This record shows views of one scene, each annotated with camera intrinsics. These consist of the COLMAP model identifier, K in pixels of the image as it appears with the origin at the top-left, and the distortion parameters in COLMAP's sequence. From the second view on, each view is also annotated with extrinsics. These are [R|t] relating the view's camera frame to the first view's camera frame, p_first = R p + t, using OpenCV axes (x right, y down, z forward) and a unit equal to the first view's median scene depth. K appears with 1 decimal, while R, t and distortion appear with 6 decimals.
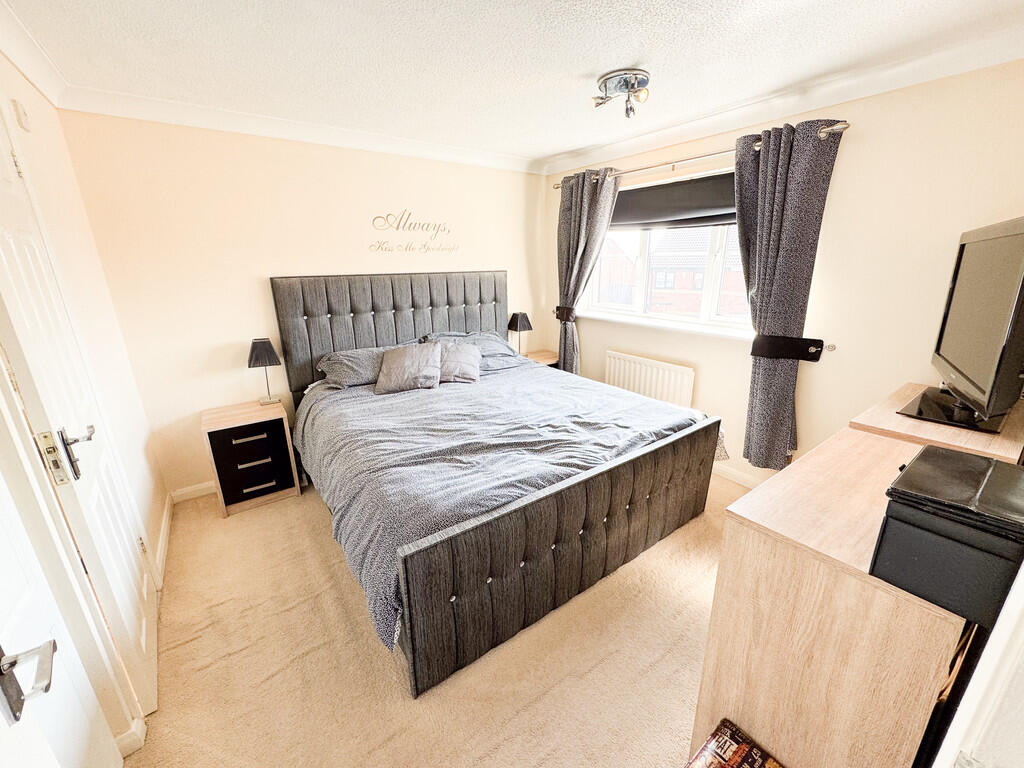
lens RADIAL K [[407.4, 0, 510.2], [0, 407.4, 386.6], [0, 0, 1]] dist [-0.007628, 0.002007]
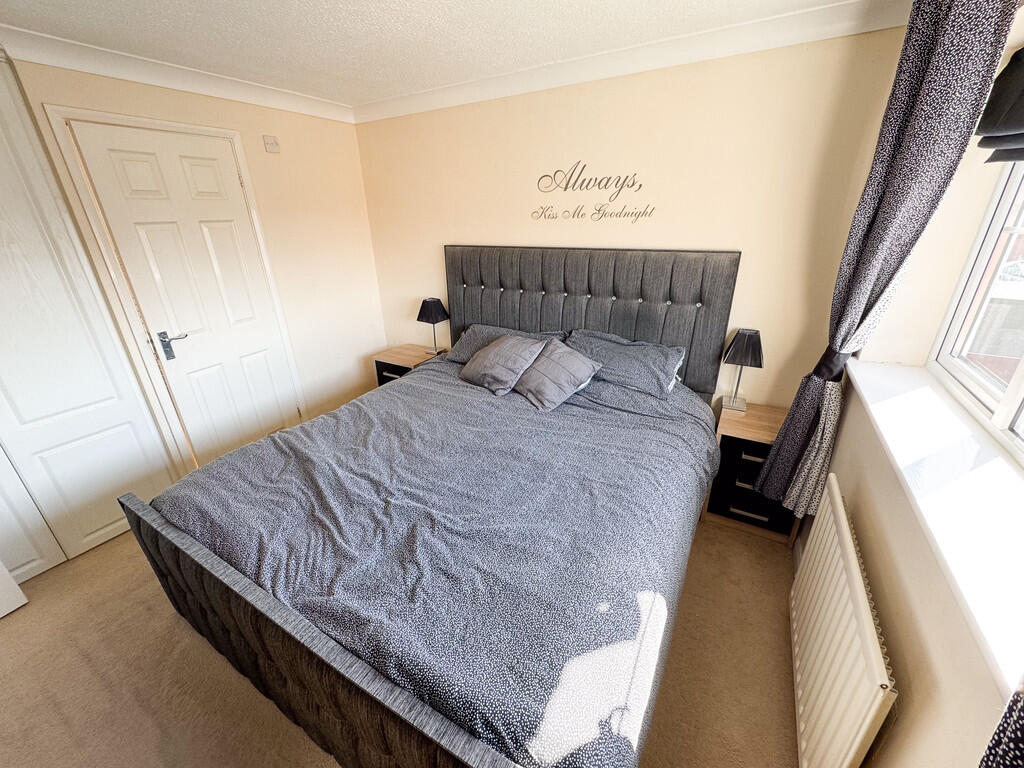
lens RADIAL K [[407.4, 0, 514.6], [0, 407.4, 385.4], [0, 0, 1]] dist [-0.007628, 0.002007]
pose [[0.412648, 0.355897, -0.838486, 0.493004], [-0.254920, 0.928851, 0.268798, -0.234051], [0.874493, 0.102828, 0.474014, 0.613107]]
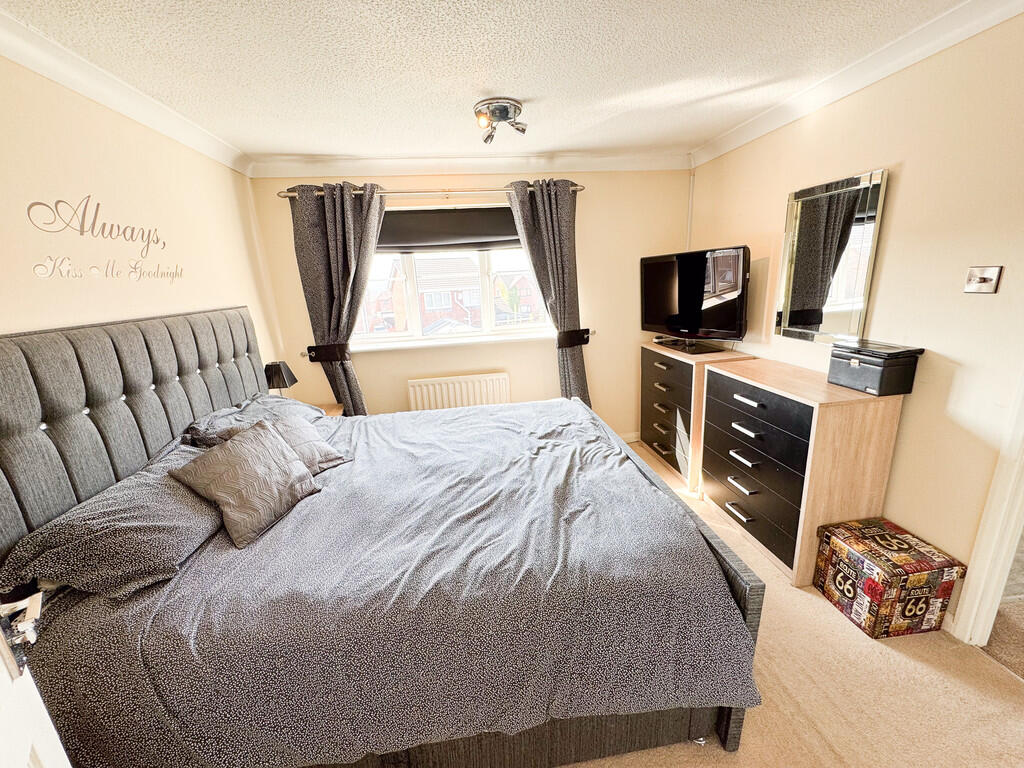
lens RADIAL K [[407.4, 0, 512.3], [0, 407.4, 386.0], [0, 0, 1]] dist [-0.007628, 0.002007]
pose [[0.476798, -0.238565, 0.846021, -0.508141], [0.304273, 0.947758, 0.095772, -0.109984], [-0.824671, 0.211757, 0.524478, 0.381604]]
